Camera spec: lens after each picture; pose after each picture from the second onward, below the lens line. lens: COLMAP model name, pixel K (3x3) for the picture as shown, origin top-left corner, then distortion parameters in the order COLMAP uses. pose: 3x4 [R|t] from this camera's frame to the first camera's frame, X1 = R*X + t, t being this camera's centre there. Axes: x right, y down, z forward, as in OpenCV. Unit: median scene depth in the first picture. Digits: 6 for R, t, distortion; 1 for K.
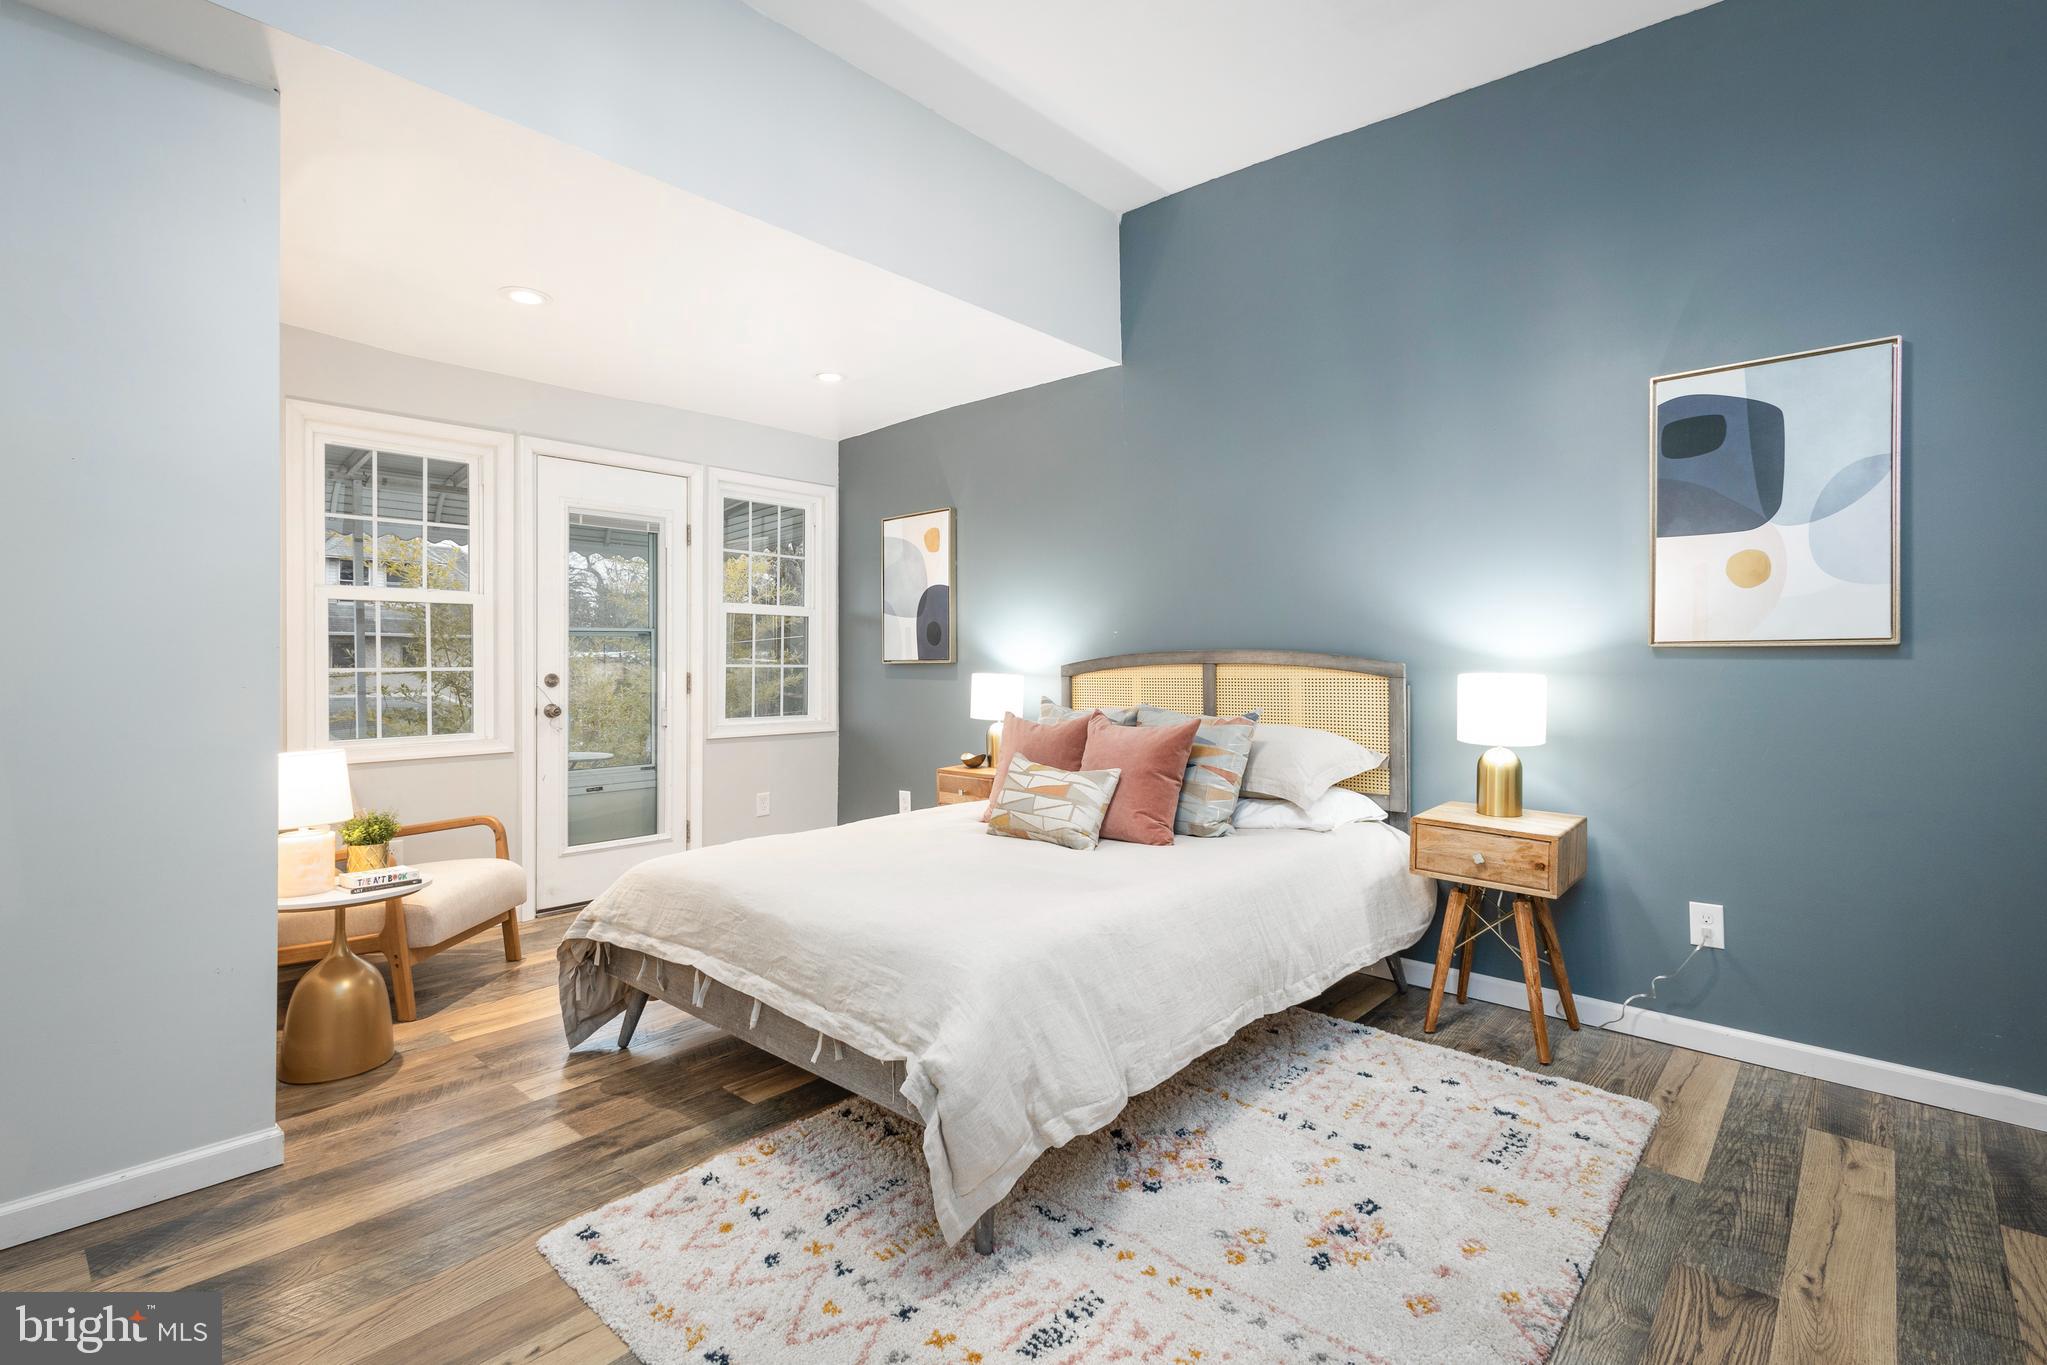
lens RADIAL K [[940.4, 0, 1021.4], [0, 940.4, 661.7], [0, 0, 1]] dist [0.012858, -0.002899]
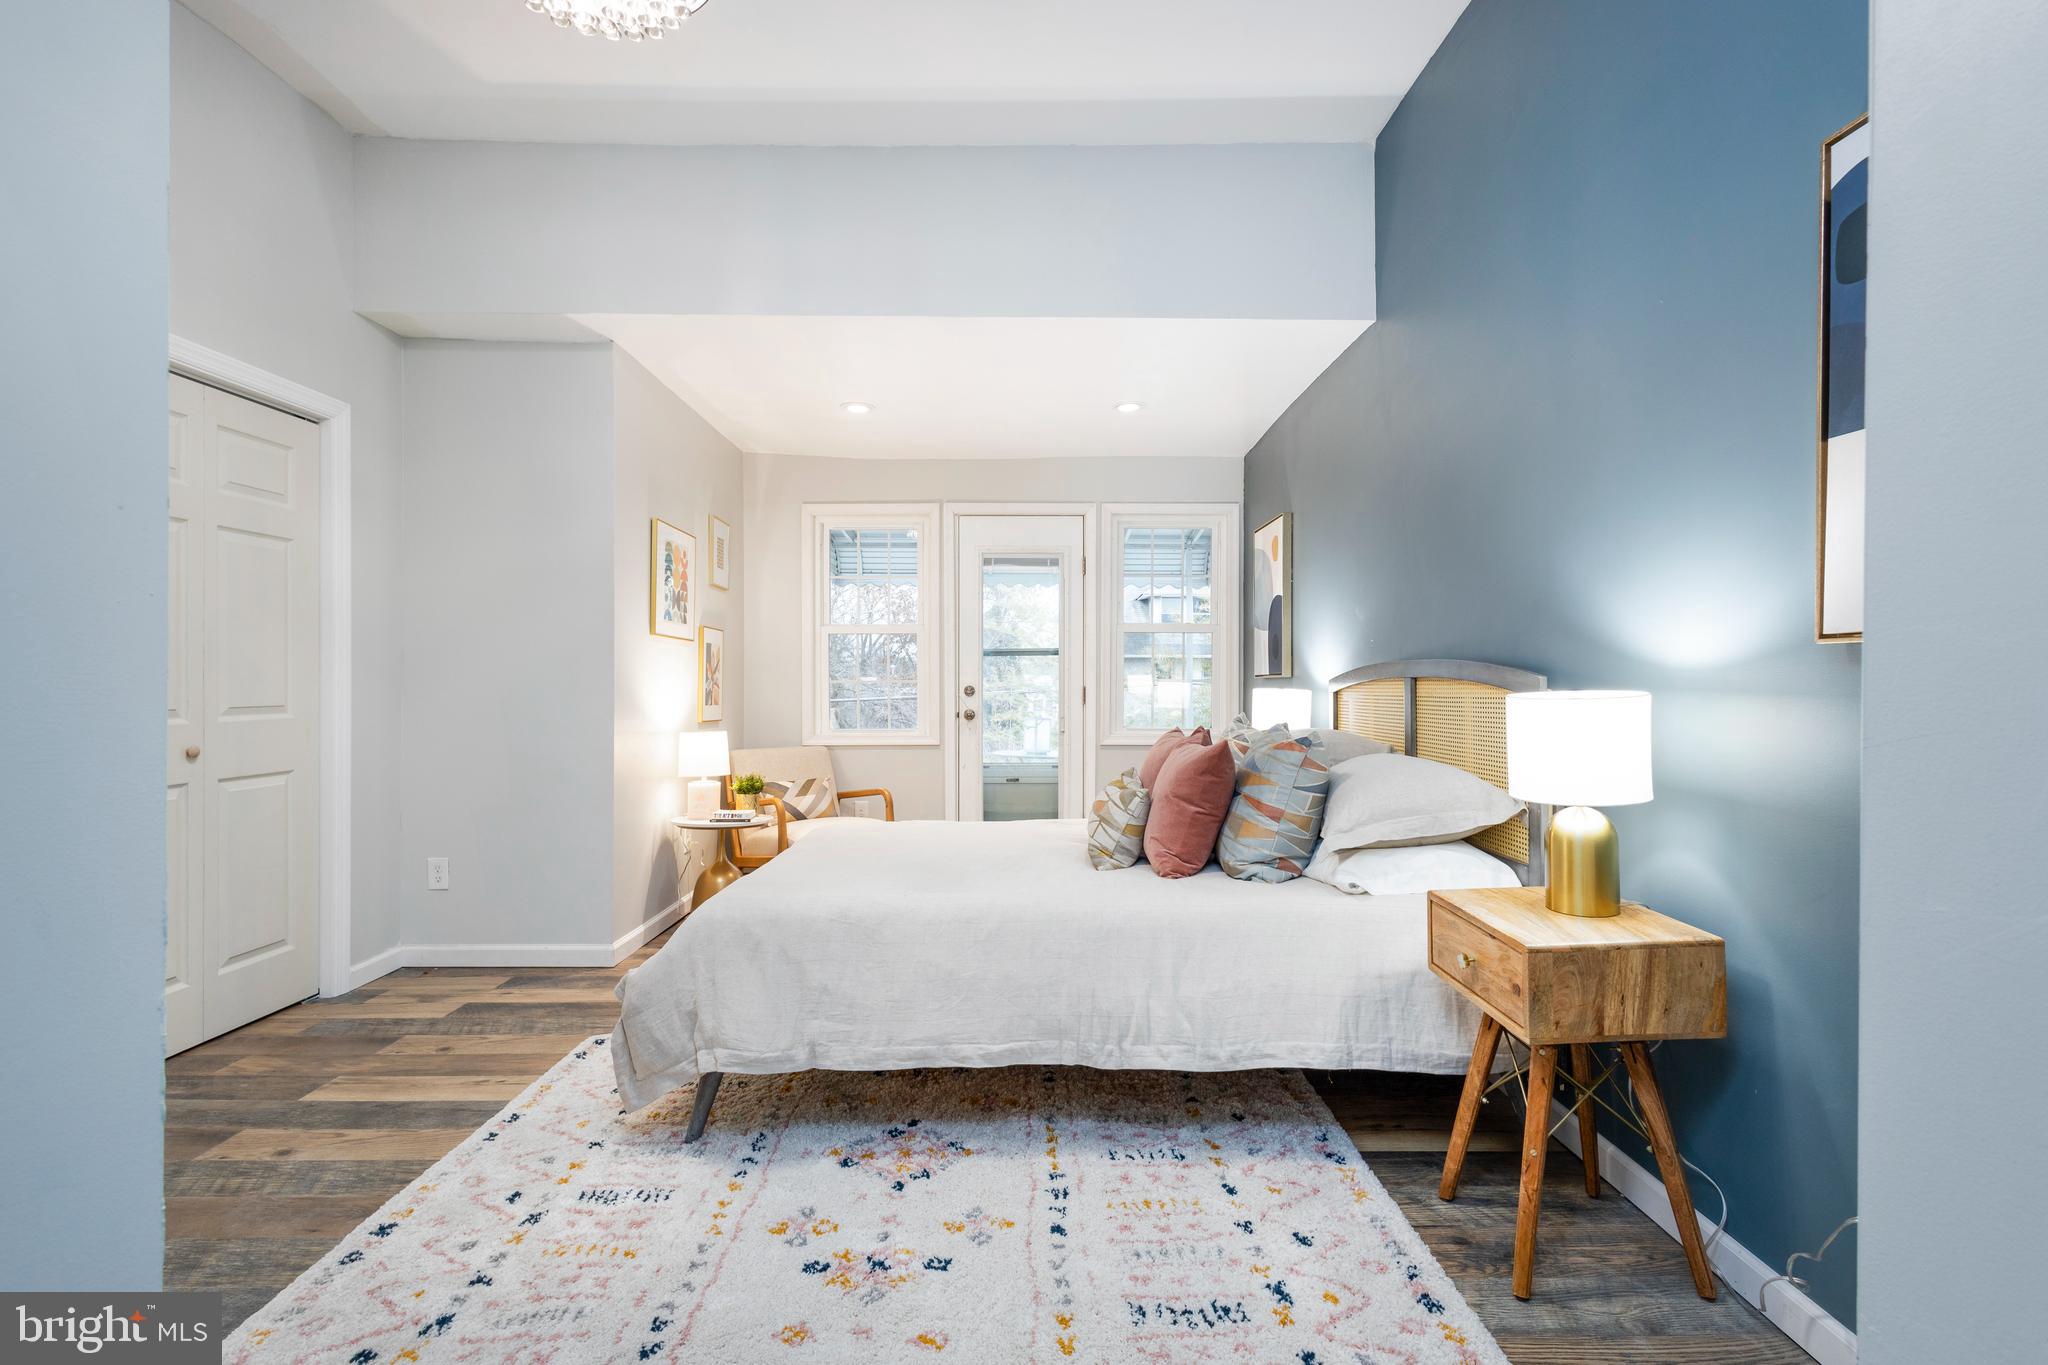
lens RADIAL K [[940.9, 0, 1040.1], [0, 940.9, 682.0], [0, 0, 1]] dist [0.012858, -0.002899]
pose [[0.684382, 0.004246, -0.729111, 0.747938], [-0.003475, 0.999991, 0.002561, 0.006142], [0.729115, 0.000781, 0.684391, 0.300909]]
